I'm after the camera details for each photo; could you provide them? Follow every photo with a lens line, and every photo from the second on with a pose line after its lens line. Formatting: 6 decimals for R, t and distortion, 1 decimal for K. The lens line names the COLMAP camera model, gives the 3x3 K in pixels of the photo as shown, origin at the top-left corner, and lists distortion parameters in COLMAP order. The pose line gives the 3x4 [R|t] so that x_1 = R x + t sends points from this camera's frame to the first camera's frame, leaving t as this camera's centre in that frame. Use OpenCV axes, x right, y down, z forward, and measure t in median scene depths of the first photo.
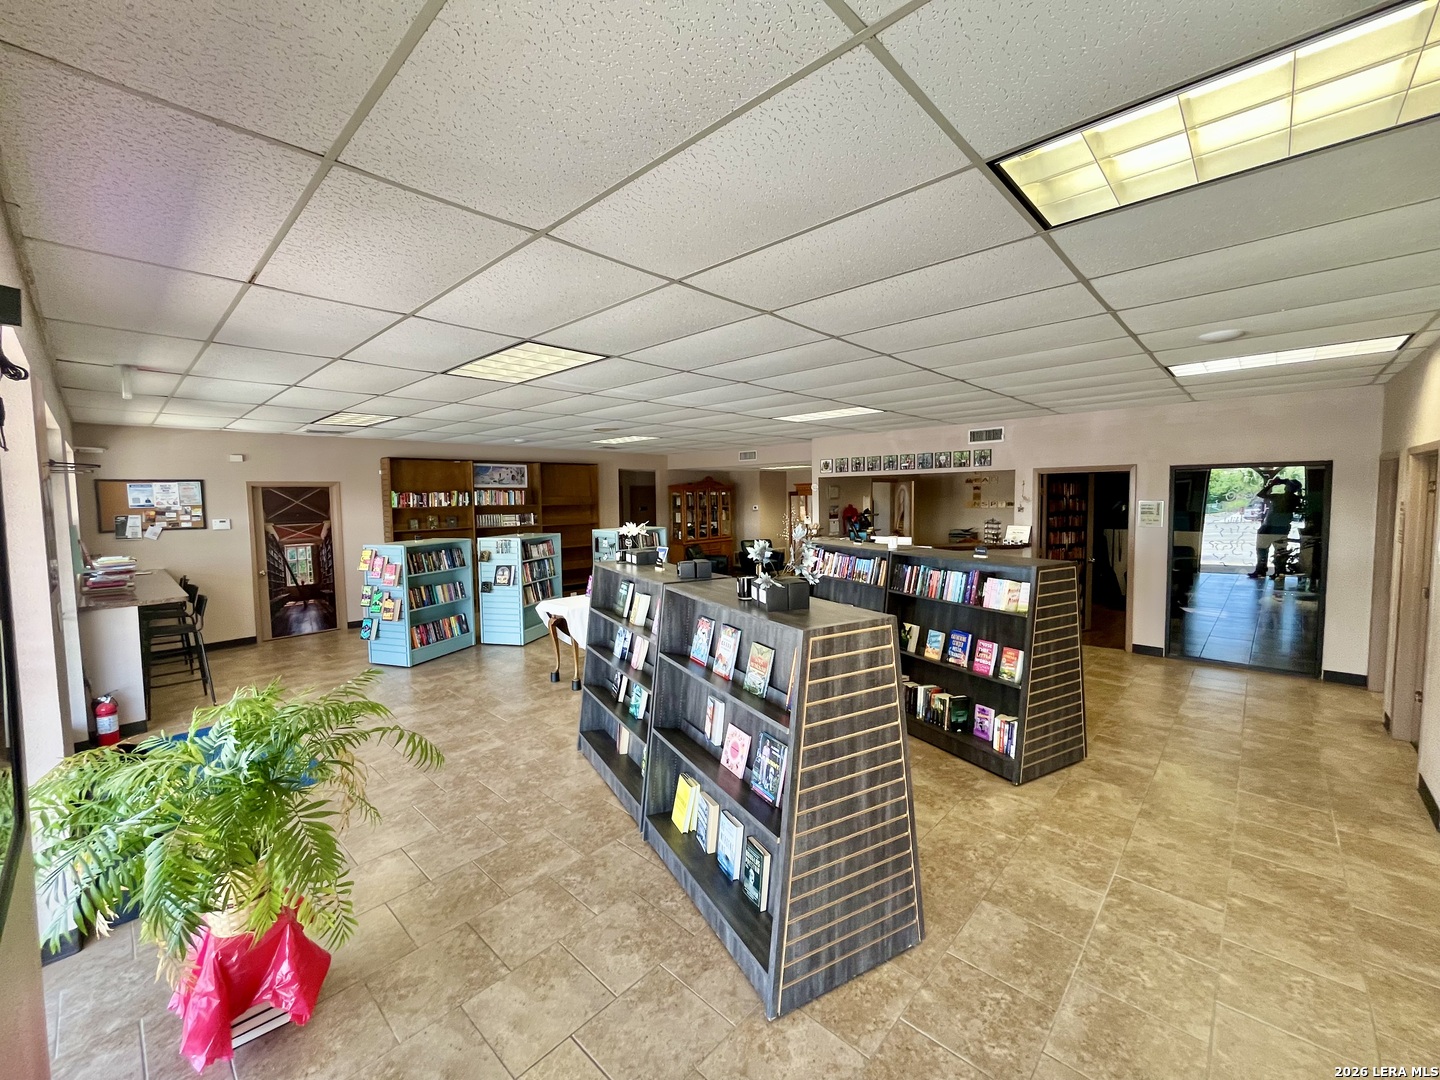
lens RADIAL K [[583.9, 0, 717.9], [0, 583.9, 533.7], [0, 0, 1]] dist [-0.002560, -0.000197]
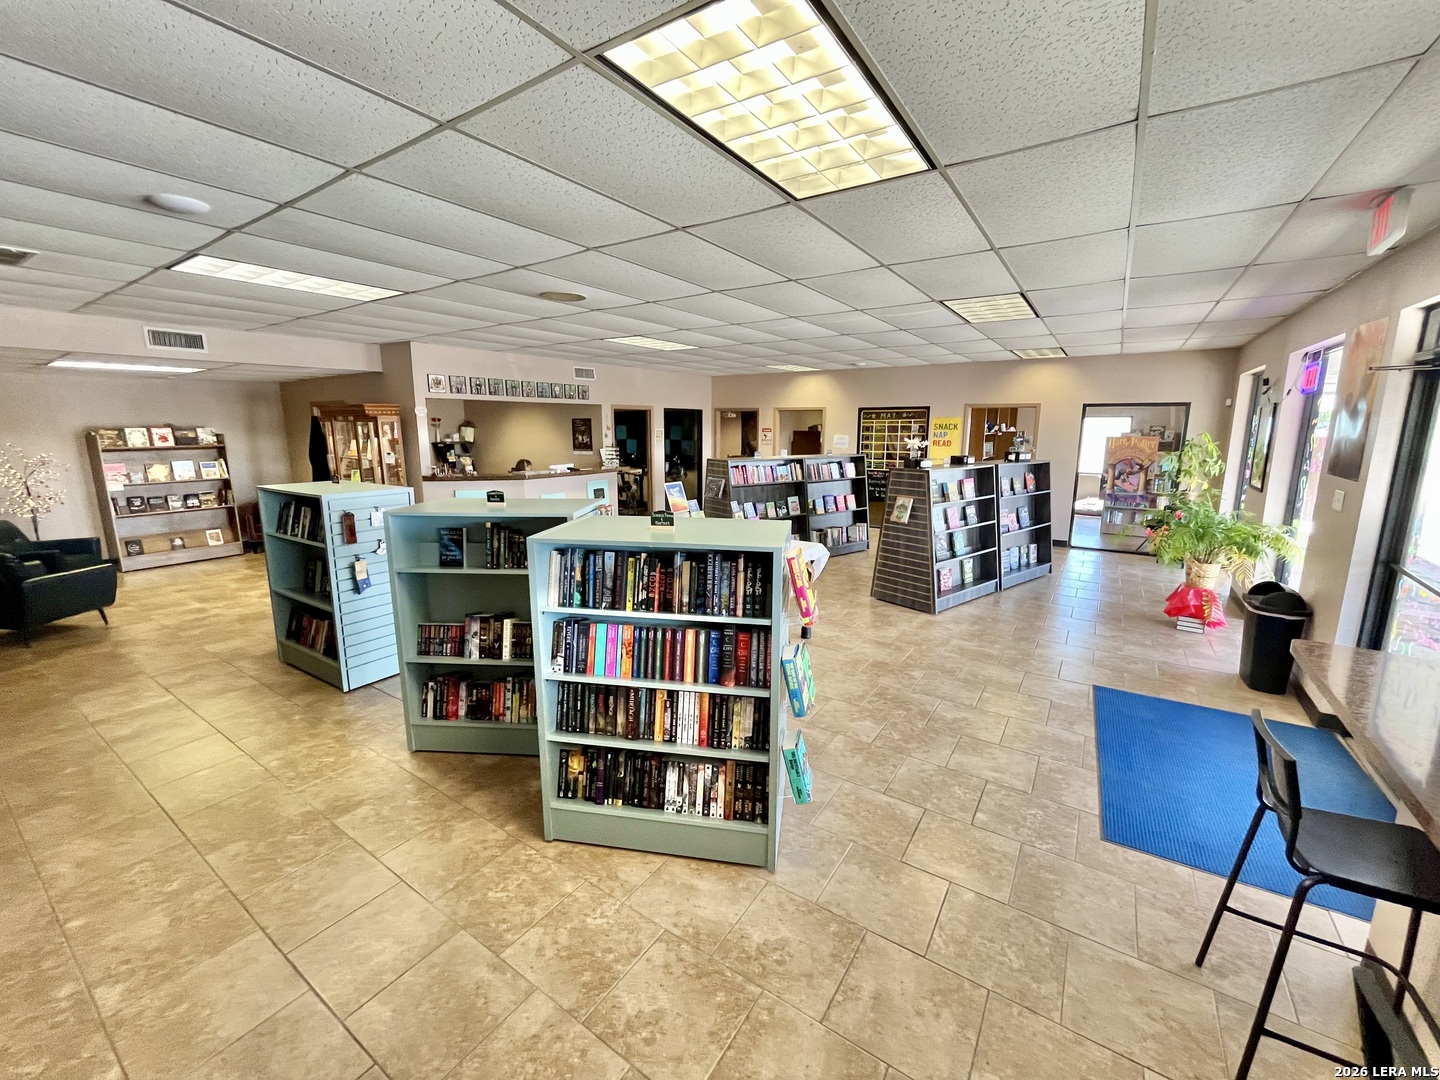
lens RADIAL K [[583.9, 0, 718.7], [0, 583.9, 541.5], [0, 0, 1]] dist [-0.002560, -0.000197]
pose [[-0.162815, -0.177484, 0.970562, -0.653580], [0.065029, 0.979619, 0.190049, -0.034390], [-0.984511, 0.094057, -0.147955, 0.770199]]
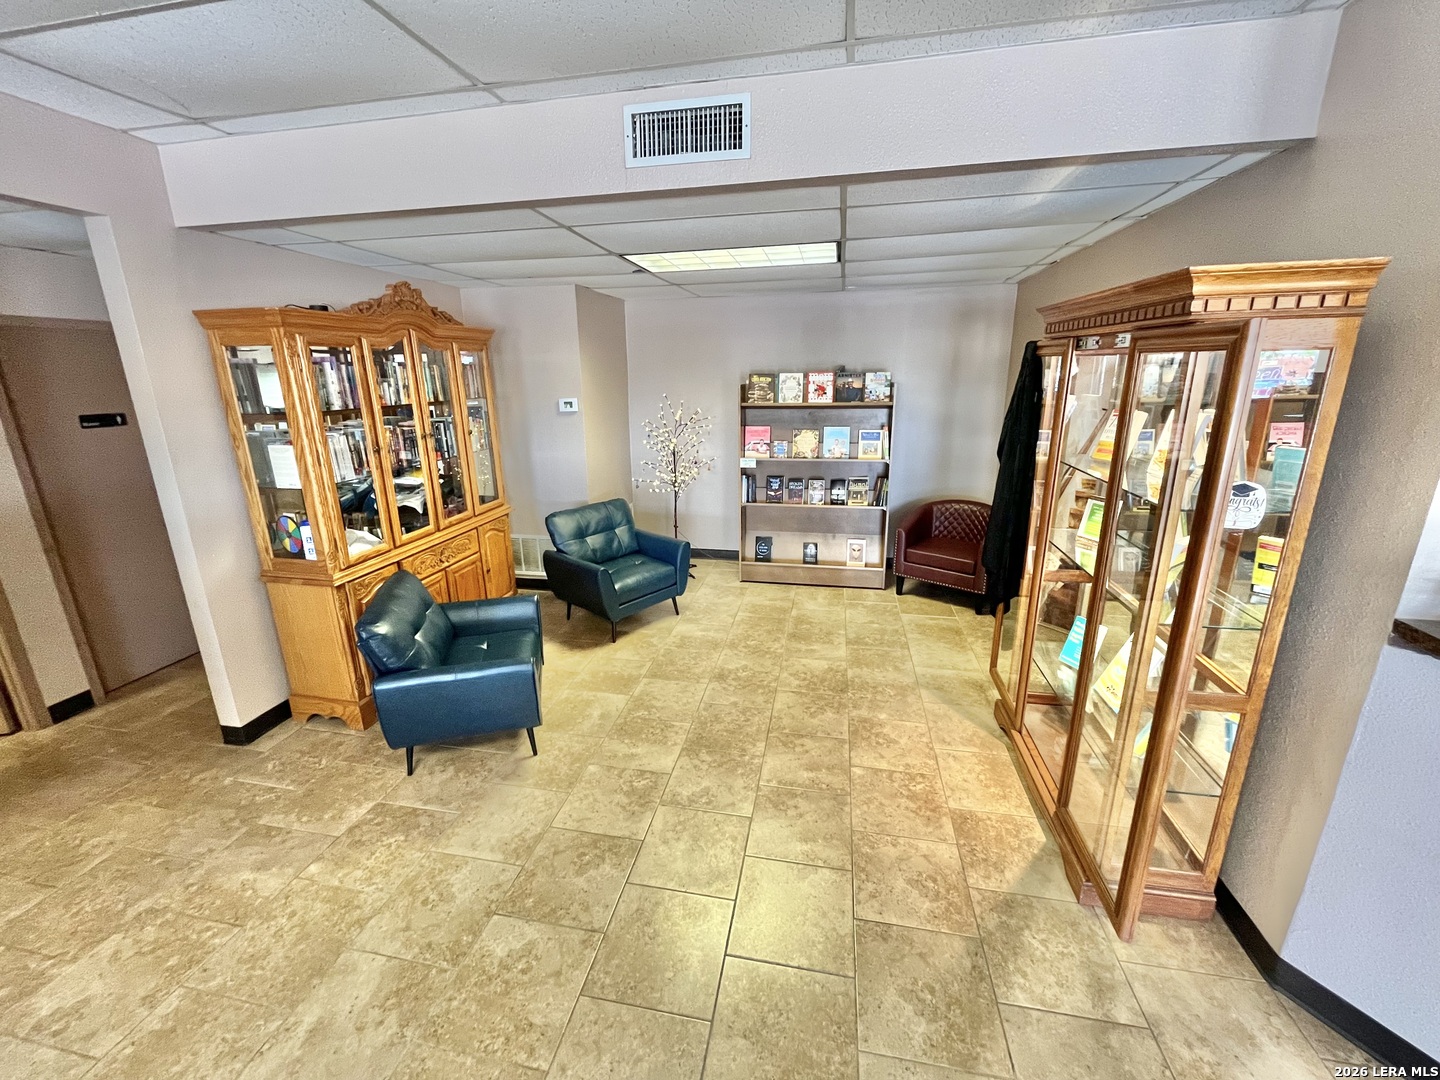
lens RADIAL K [[583.9, 0, 721.3], [0, 583.9, 533.5], [0, 0, 1]] dist [-0.002560, -0.000197]
pose [[0.848624, -0.138092, 0.510655, -0.060988], [0.032407, 0.977085, 0.210370, -0.058867], [-0.528004, -0.161976, 0.833652, 1.000499]]
